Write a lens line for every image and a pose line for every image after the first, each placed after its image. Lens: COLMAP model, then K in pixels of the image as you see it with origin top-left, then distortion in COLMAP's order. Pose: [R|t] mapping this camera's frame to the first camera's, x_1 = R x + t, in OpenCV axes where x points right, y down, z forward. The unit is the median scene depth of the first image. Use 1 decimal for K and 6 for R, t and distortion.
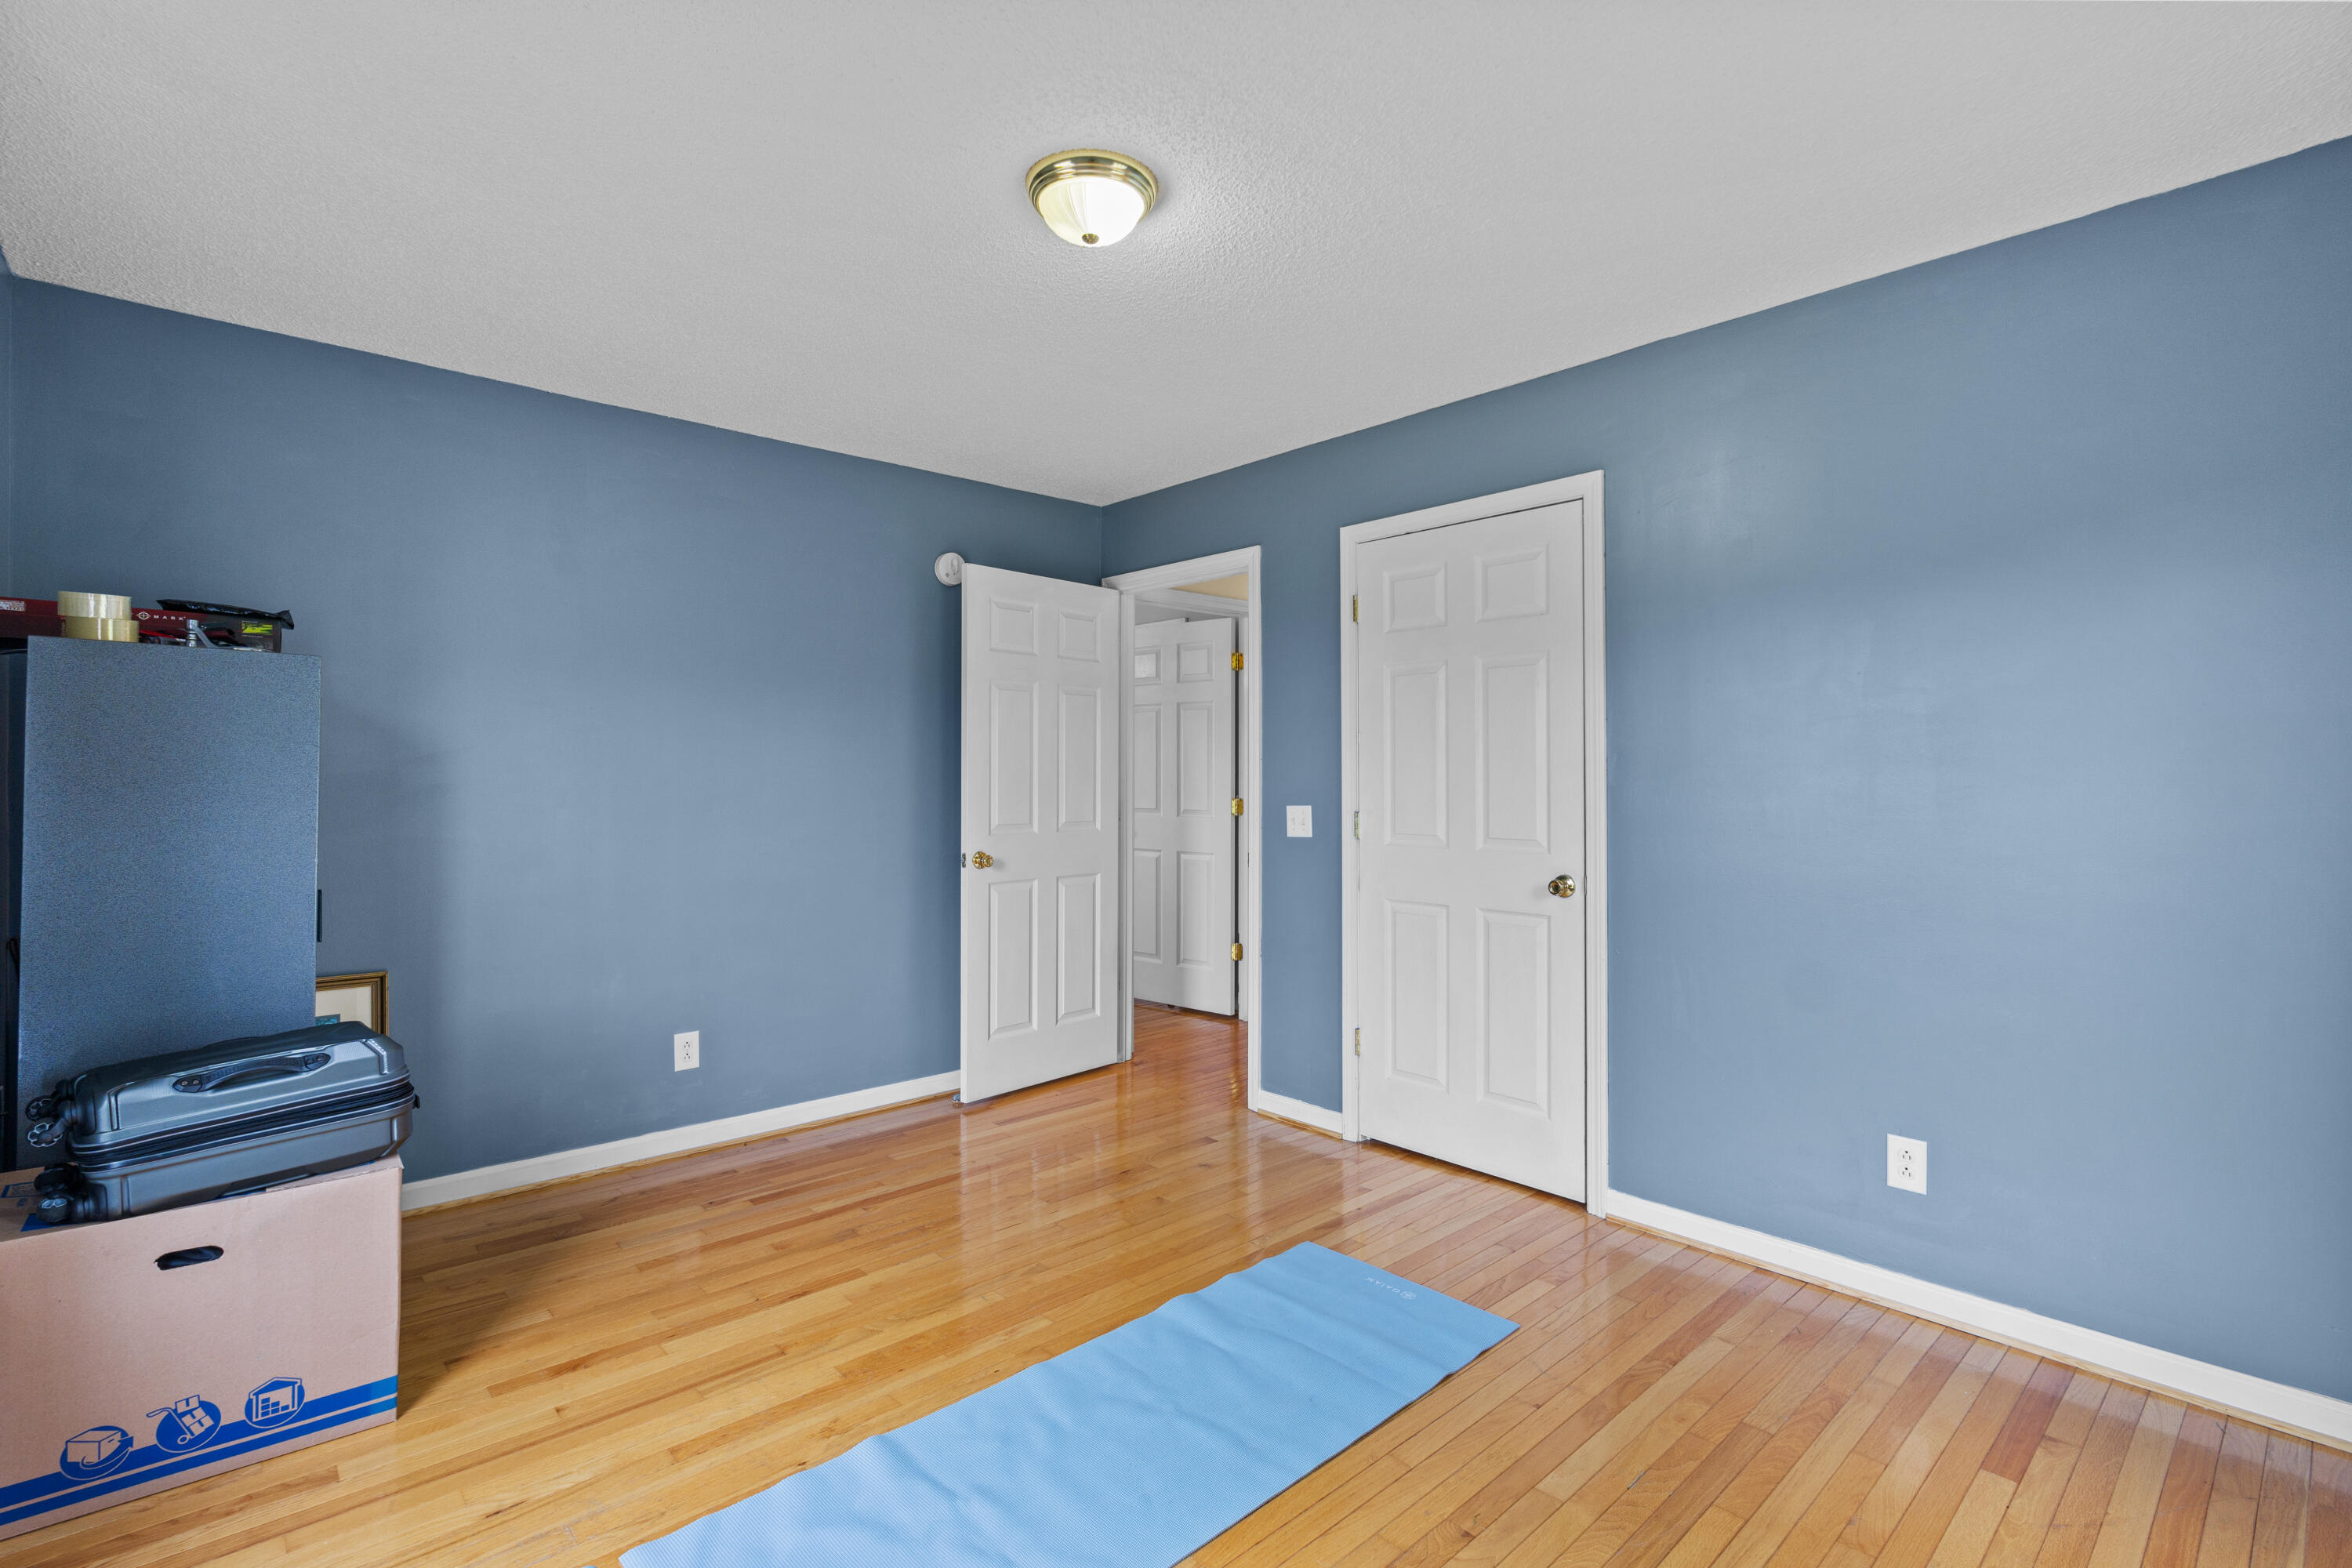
lens RADIAL K [[1105.7, 0, 1139.6], [0, 1105.7, 796.2], [0, 0, 1]] dist [-0.003032, -0.000001]
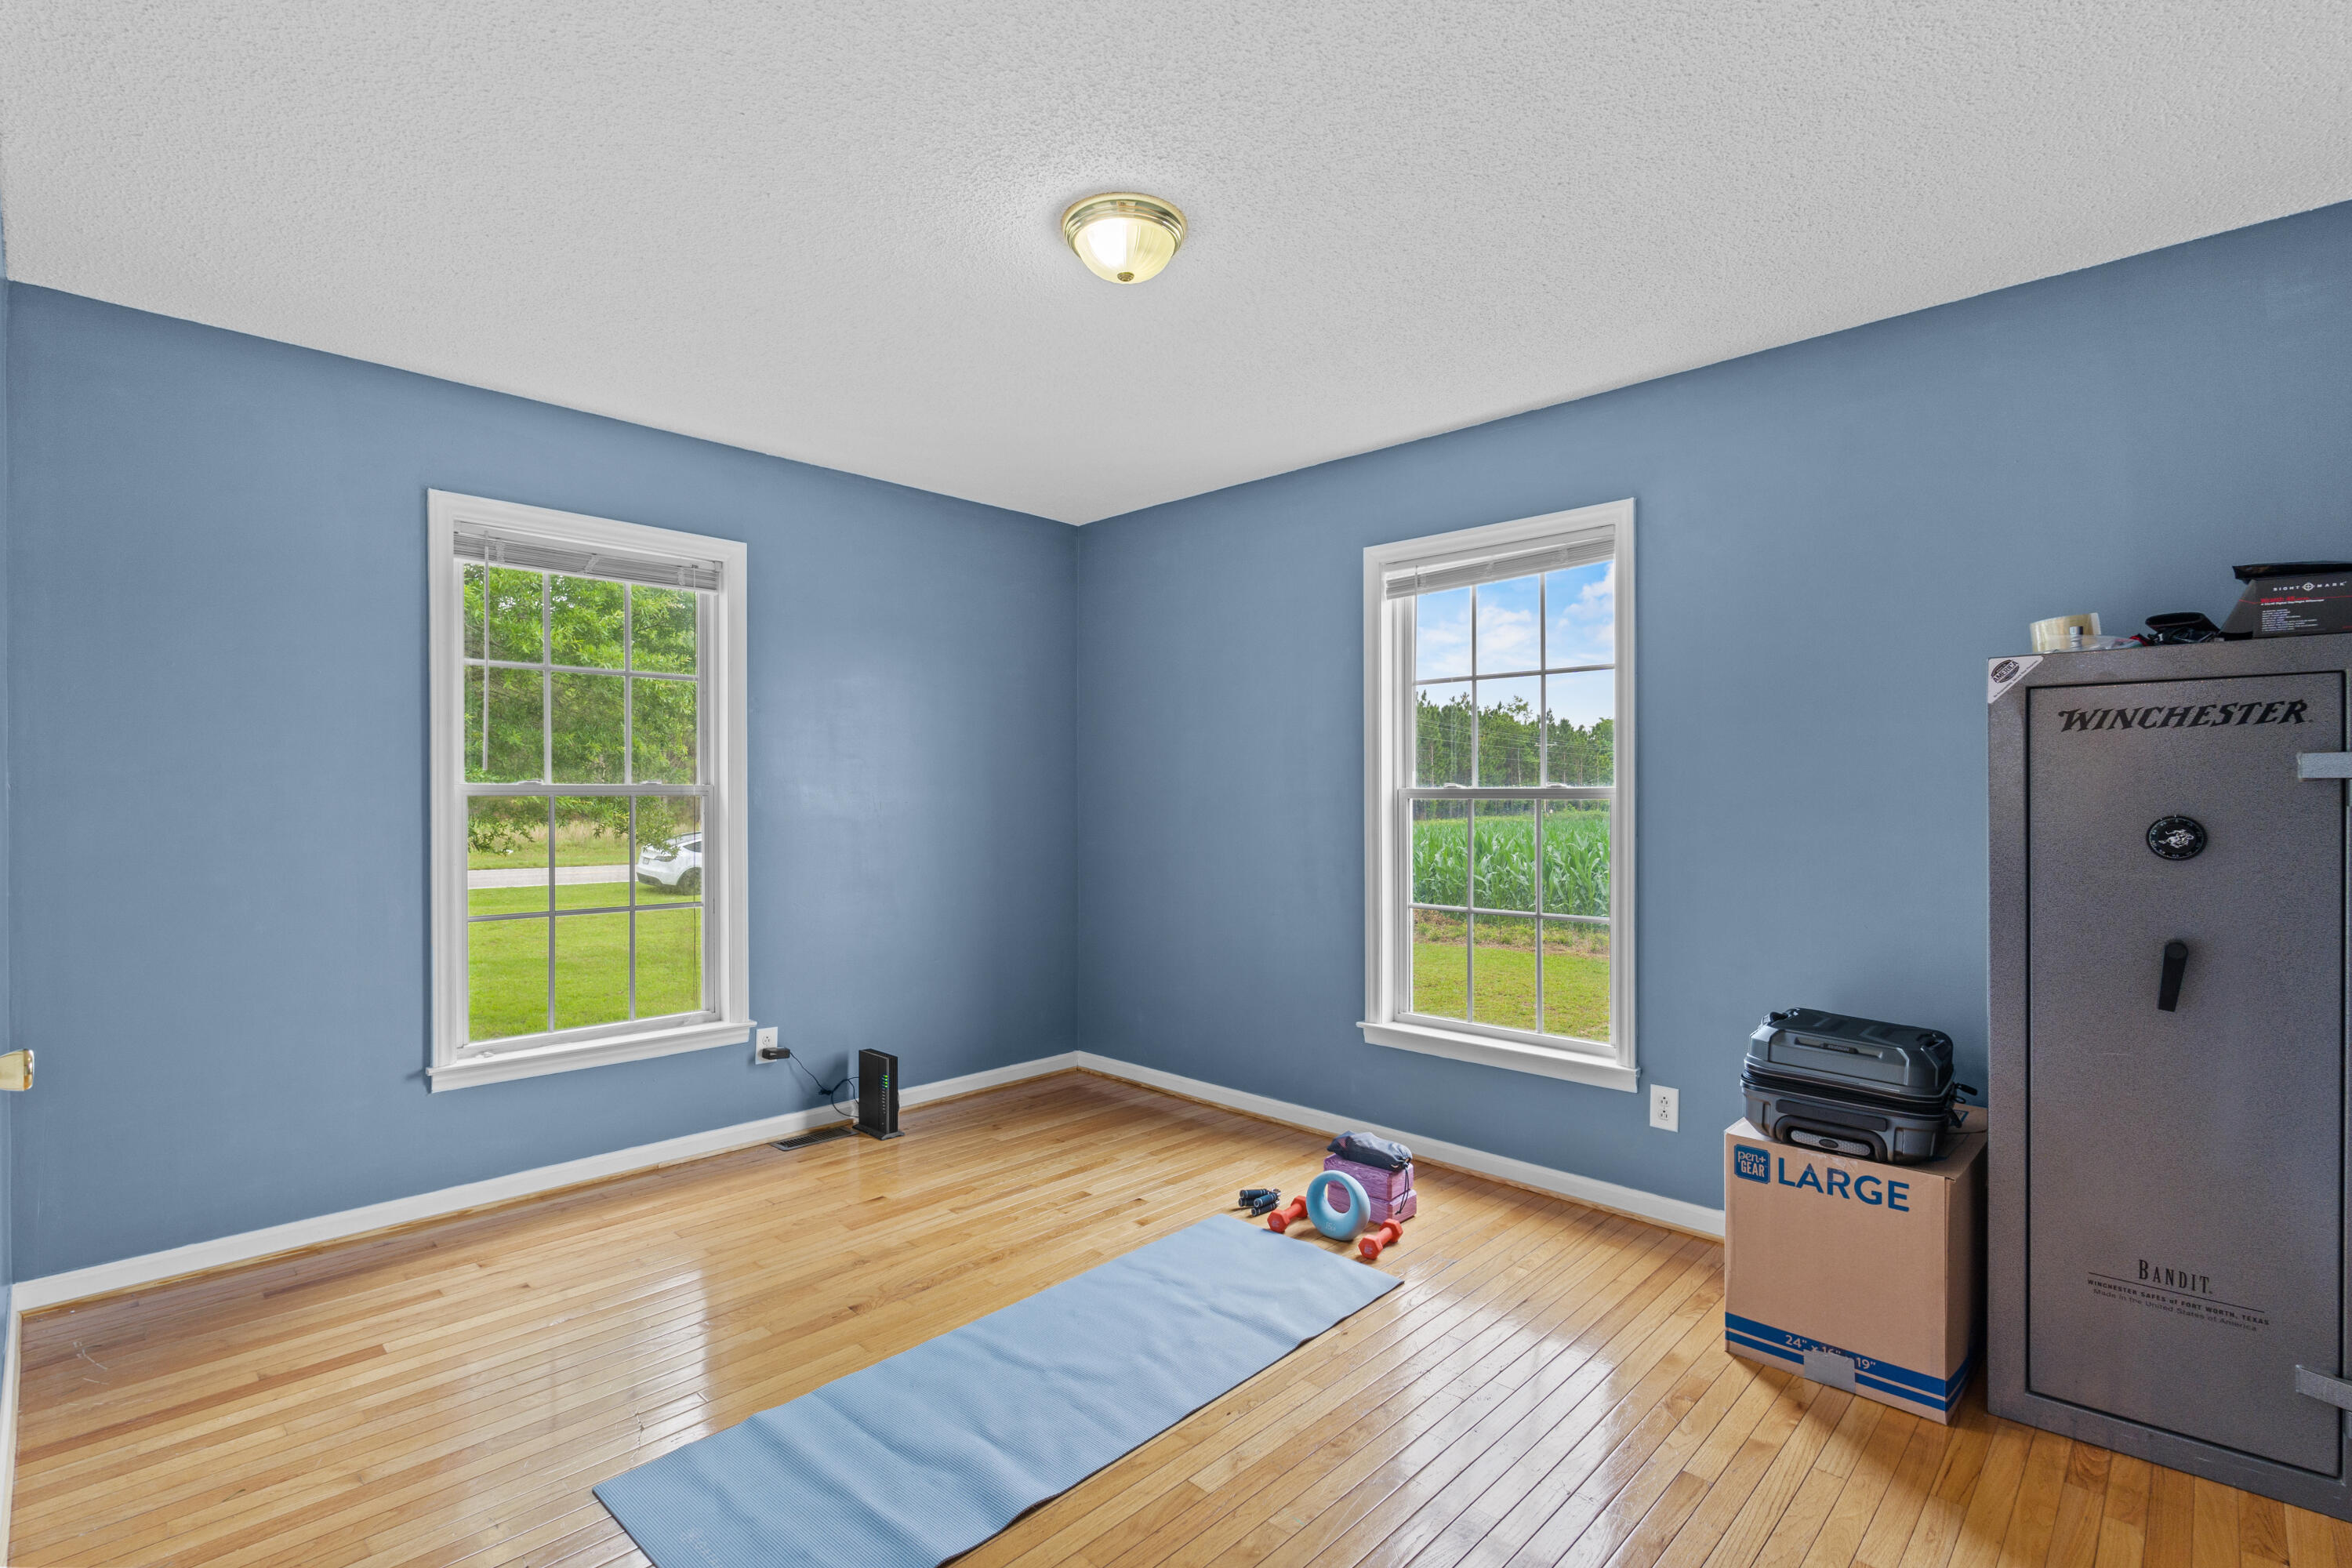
lens RADIAL K [[1105.7, 0, 1139.6], [0, 1105.7, 796.2], [0, 0, 1]] dist [-0.003032, -0.000001]
pose [[-0.998075, -0.003218, -0.061928, 0.009019], [-0.004190, 0.999870, 0.015580, -0.026818], [0.061869, 0.015810, -0.997959, 2.055993]]
